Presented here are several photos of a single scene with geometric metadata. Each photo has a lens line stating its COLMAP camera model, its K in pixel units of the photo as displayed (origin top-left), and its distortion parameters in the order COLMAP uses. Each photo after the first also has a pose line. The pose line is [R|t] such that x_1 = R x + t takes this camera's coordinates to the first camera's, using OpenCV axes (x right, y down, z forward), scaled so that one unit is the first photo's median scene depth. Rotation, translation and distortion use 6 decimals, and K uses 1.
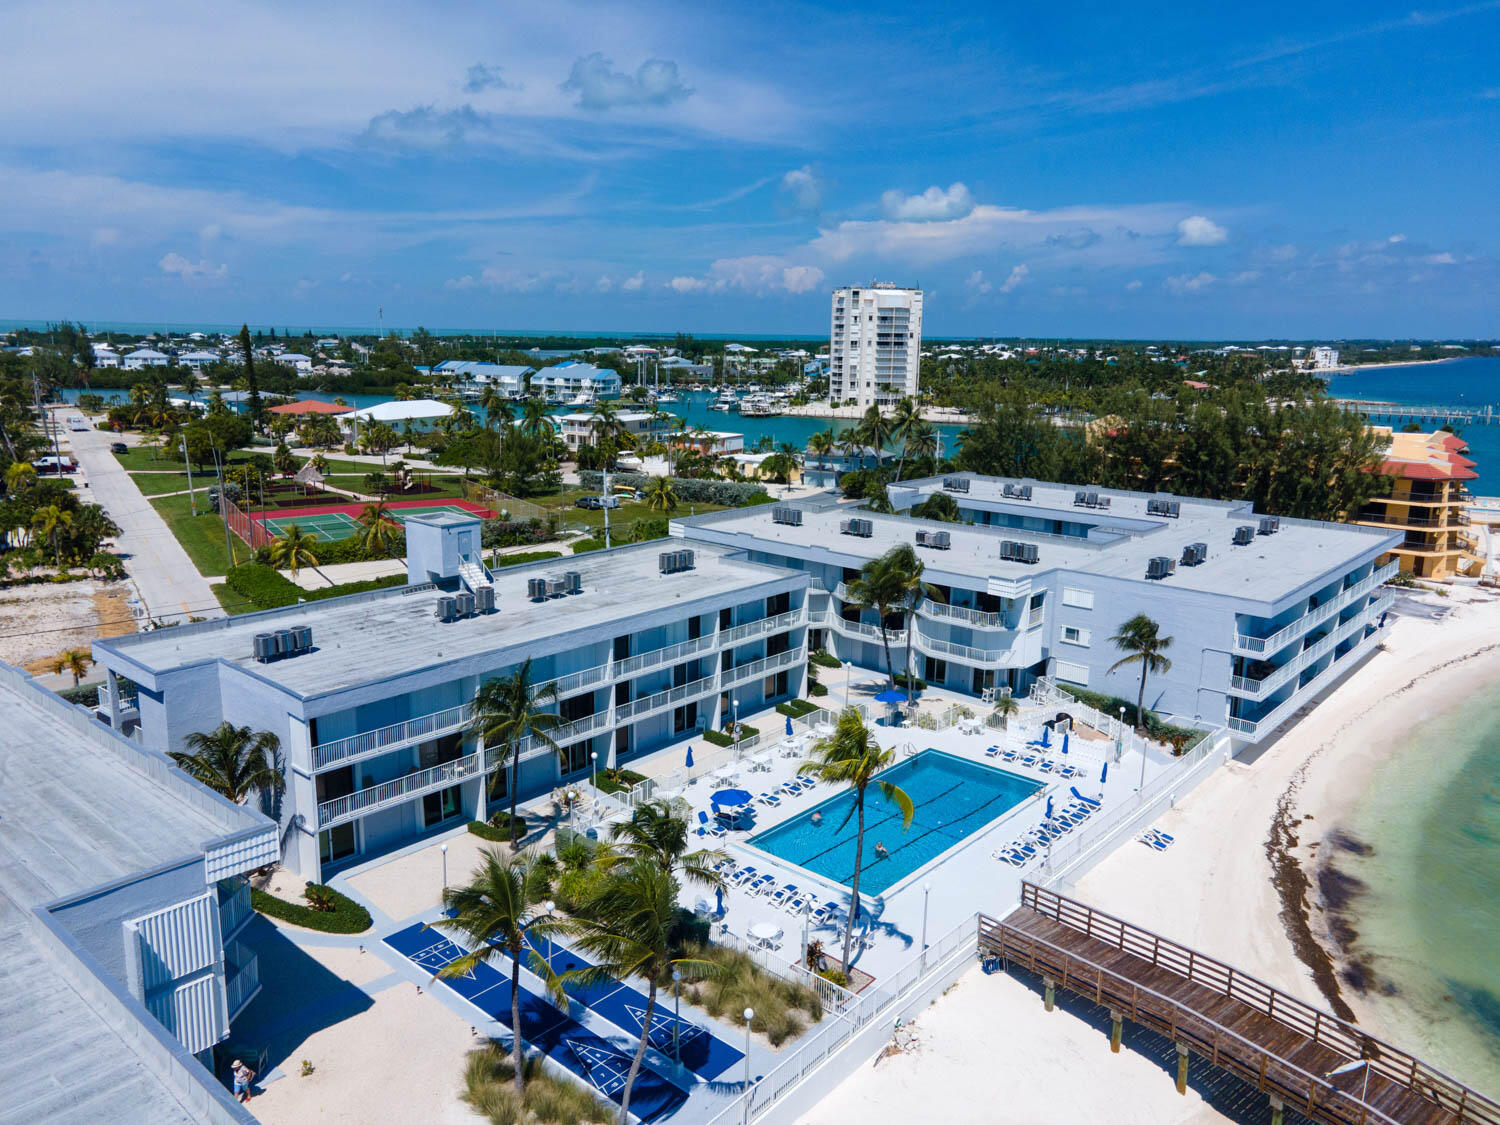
lens RADIAL K [[1095.3, 0, 752.3], [0, 1095.3, 560.4], [0, 0, 1]] dist [0.027265, 0.025758]
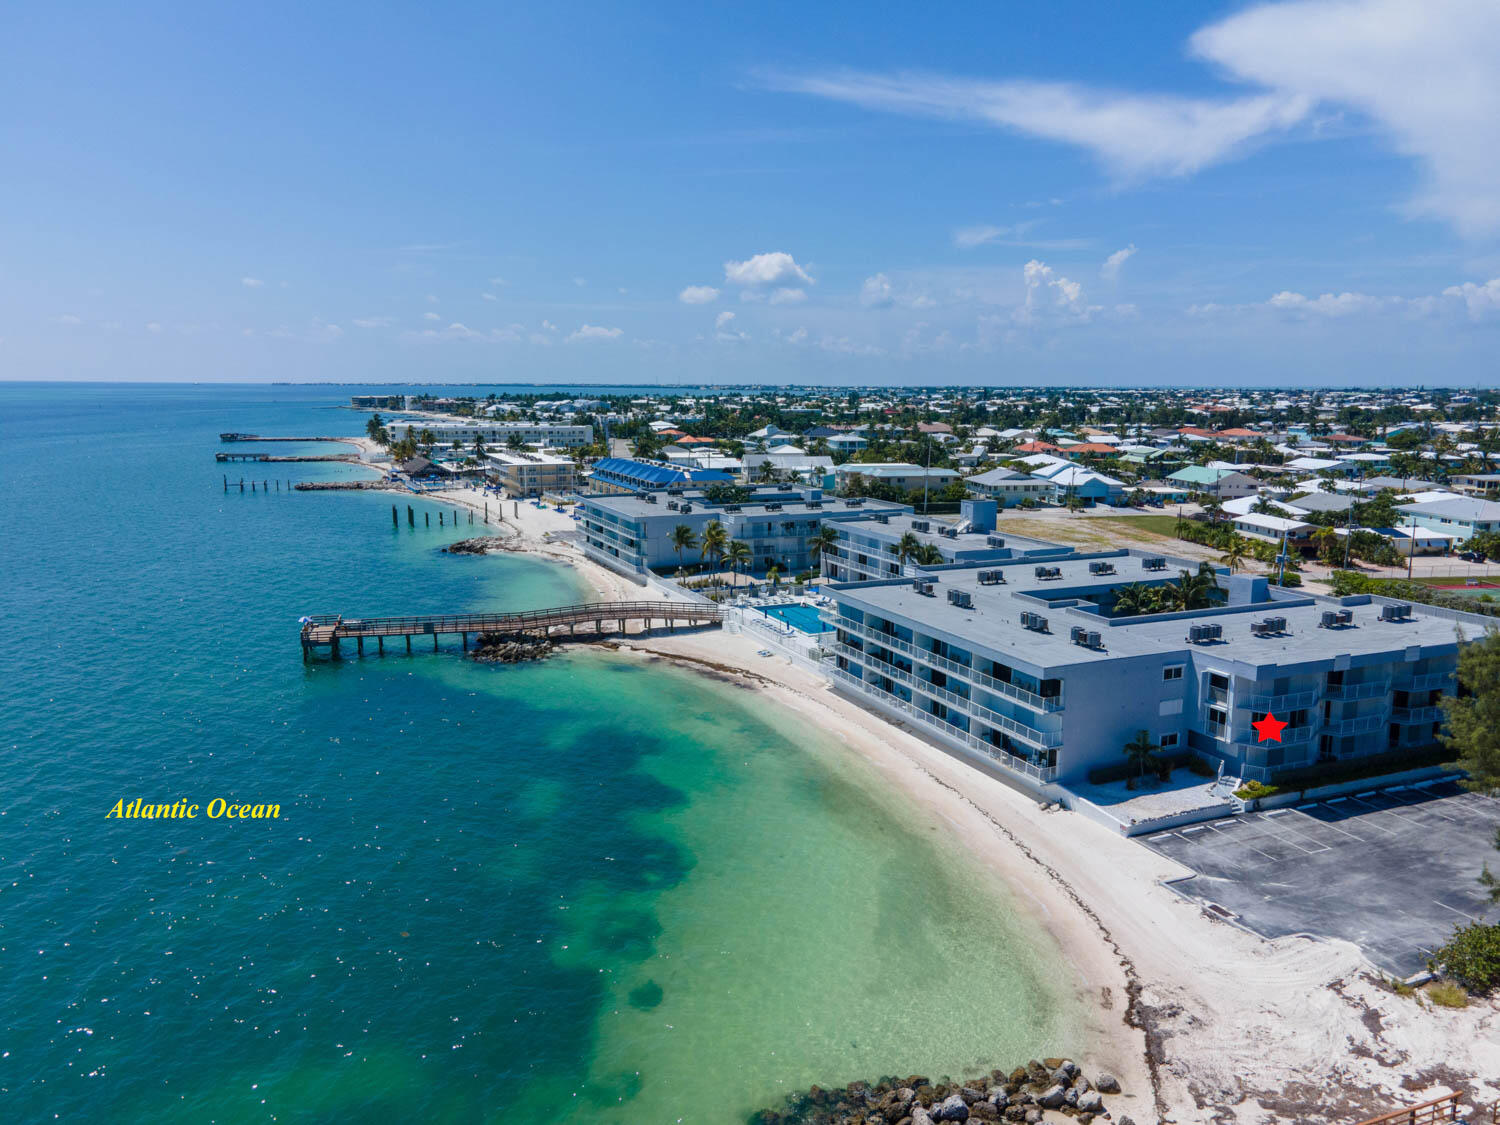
lens RADIAL K [[1090.8, 0, 752.9], [0, 1090.8, 570.7], [0, 0, 1]] dist [0.009571, 0.055255]
pose [[-0.426936, 0.139151, -0.893512, 2.112987], [-0.193758, 0.951065, 0.240695, -0.382902], [0.883280, 0.275886, -0.379082, 1.630554]]
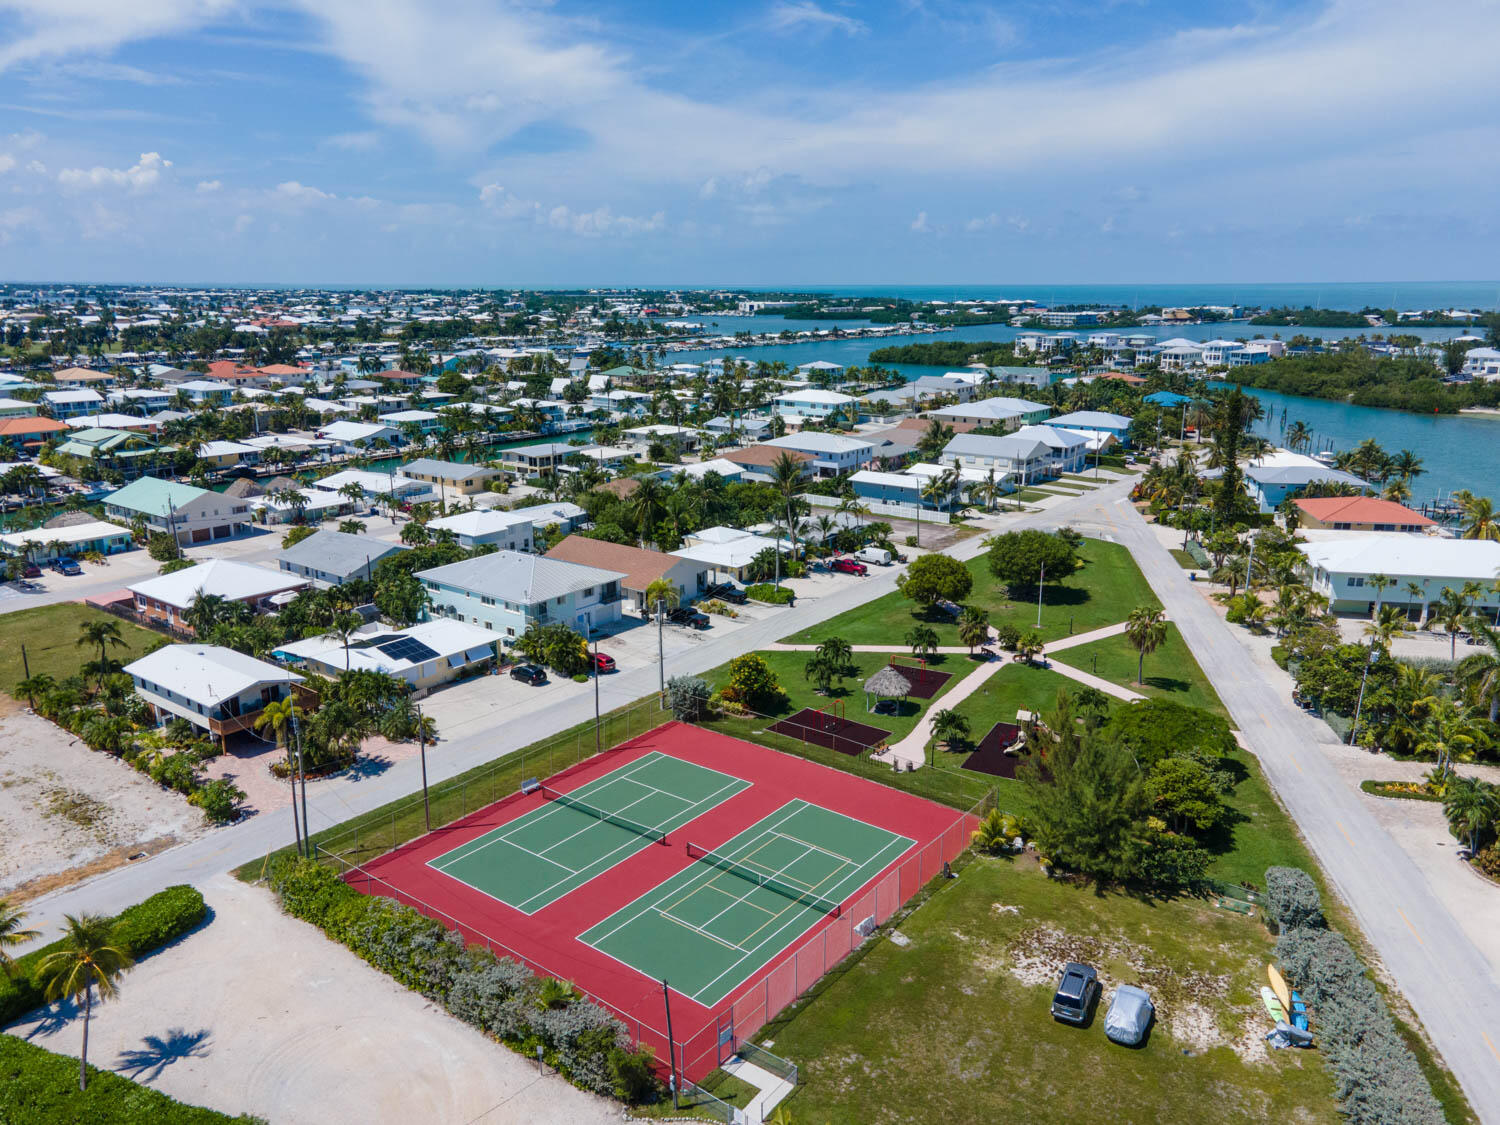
lens RADIAL K [[1090.8, 0, 752.9], [0, 1090.8, 570.7], [0, 0, 1]] dist [0.009571, 0.055255]
pose [[0.324271, 0.229998, -0.917578, 0.357804], [-0.189410, 0.966135, 0.175232, -0.630779], [0.926807, 0.116976, 0.356854, 1.880463]]
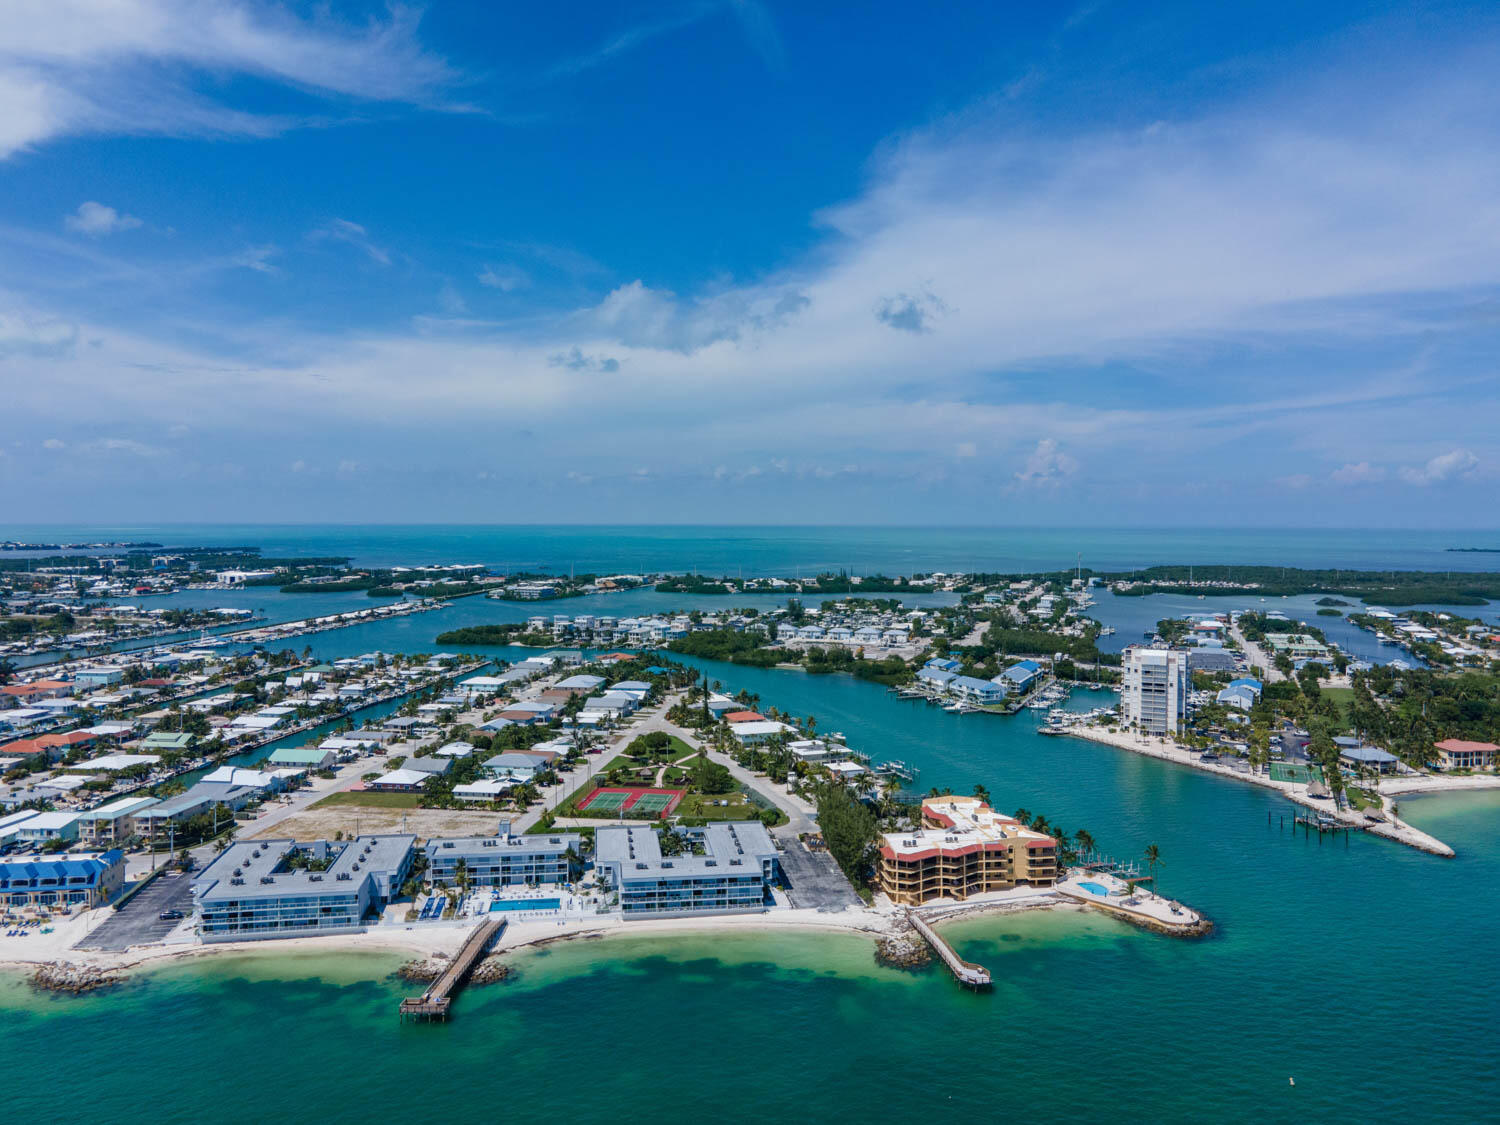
lens RADIAL K [[1115.8, 0, 750.0], [0, 1115.8, 562.5], [0, 0, 1]] dist [0.022264, 0.006736]
pose [[0.754119, 0.016295, -0.656535, 3.712579], [-0.126885, 0.984471, -0.121310, -0.704852], [0.644363, 0.174787, 0.744477, -2.057027]]
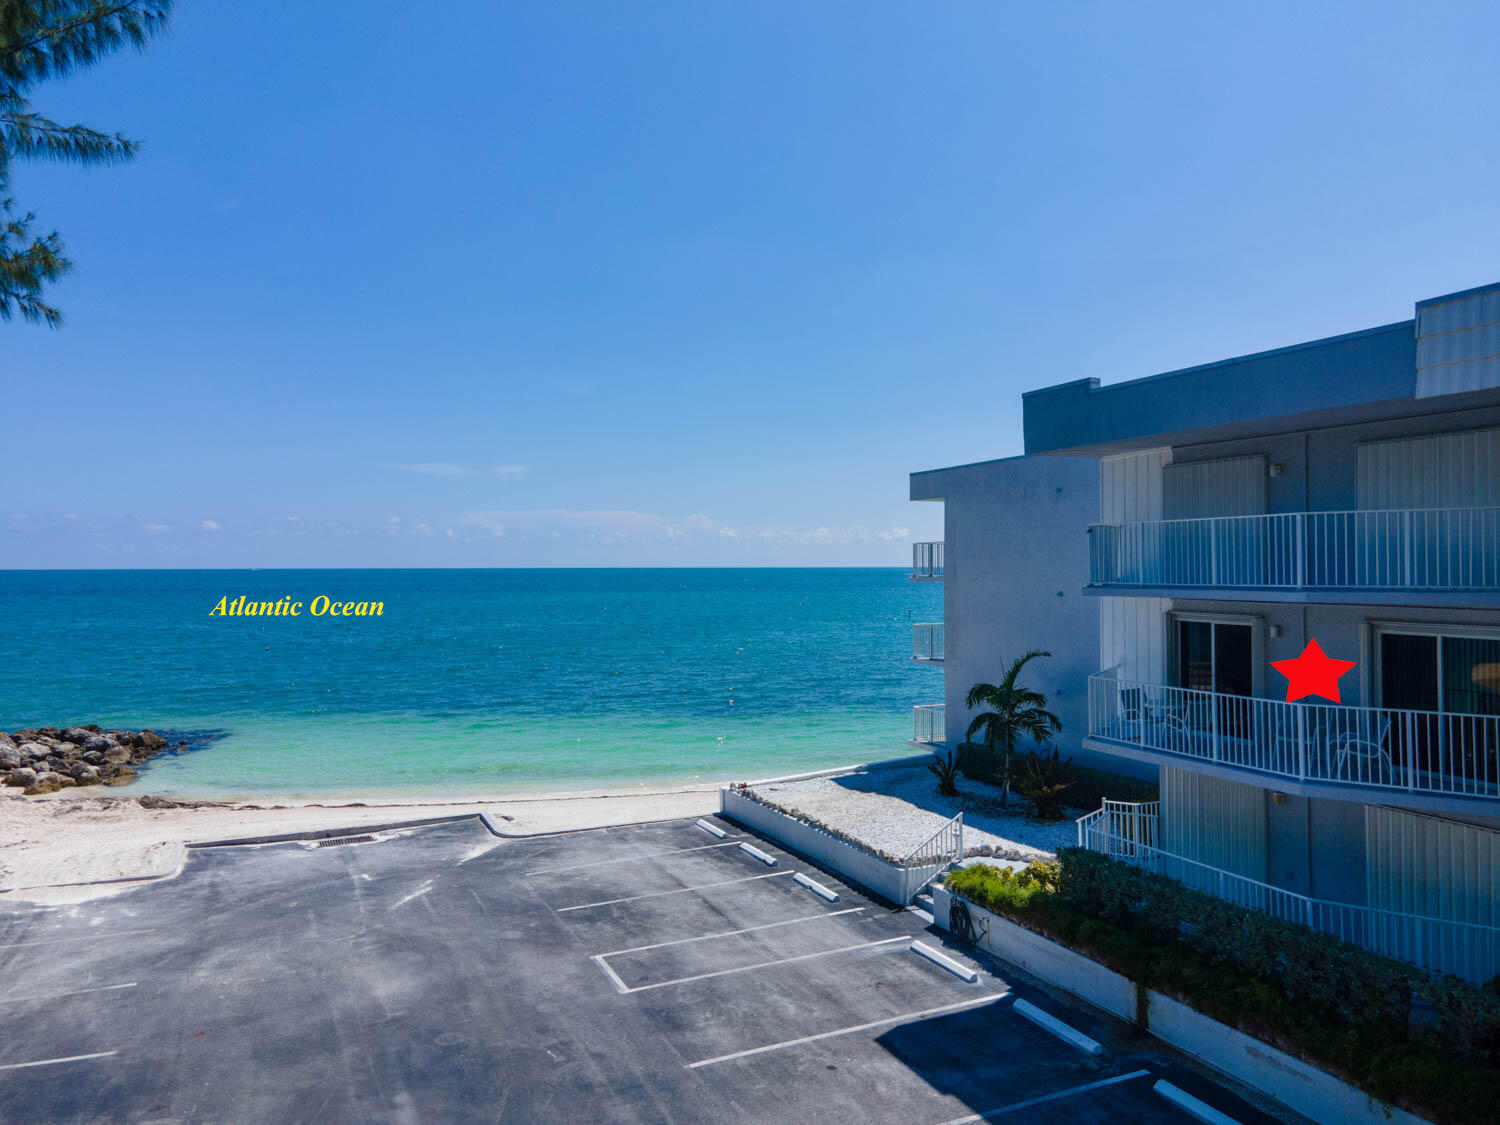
lens RADIAL K [[1090.8, 0, 752.9], [0, 1090.8, 570.7], [0, 0, 1]] dist [0.009571, 0.055255]
pose [[-0.906892, -0.007752, 0.421291, 0.703362], [0.081358, 0.977795, 0.193127, -0.109443], [-0.413434, 0.209421, -0.886124, 2.033452]]
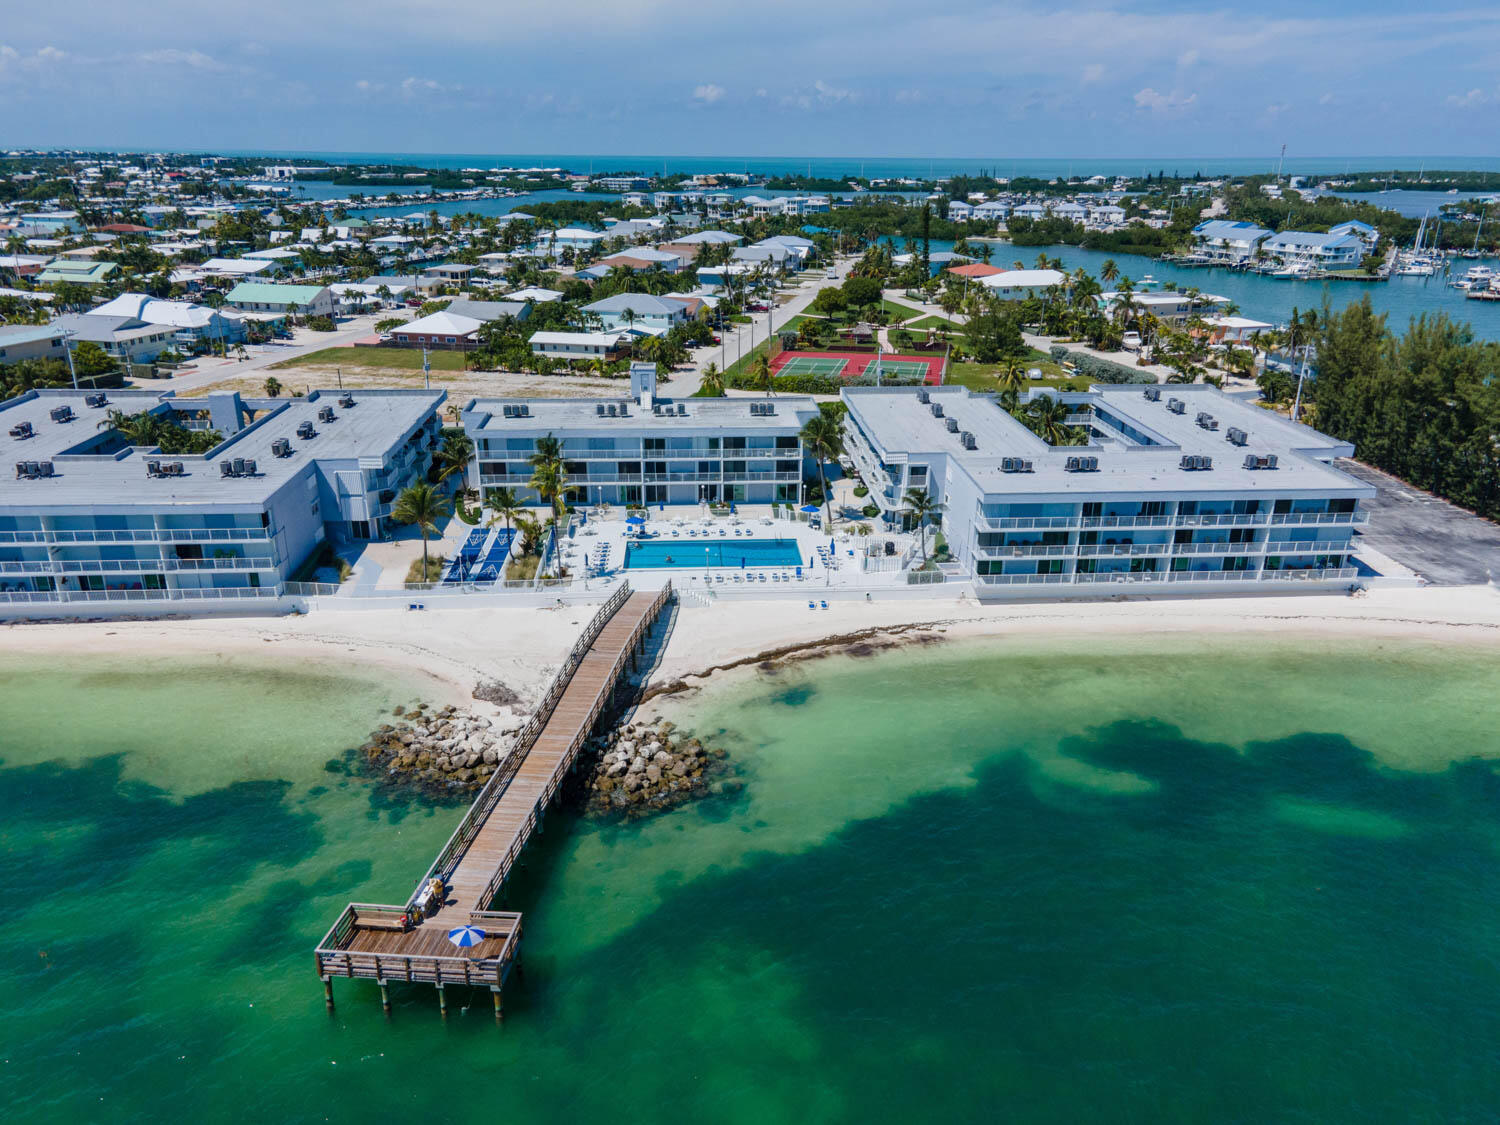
lens RADIAL K [[1095.3, 0, 752.3], [0, 1095.3, 560.4], [0, 0, 1]] dist [0.027265, 0.025758]
pose [[0.704792, 0.238606, -0.668083, 1.317757], [-0.142642, 0.970171, 0.196016, -0.122087], [0.694925, -0.042854, 0.717804, -0.260445]]
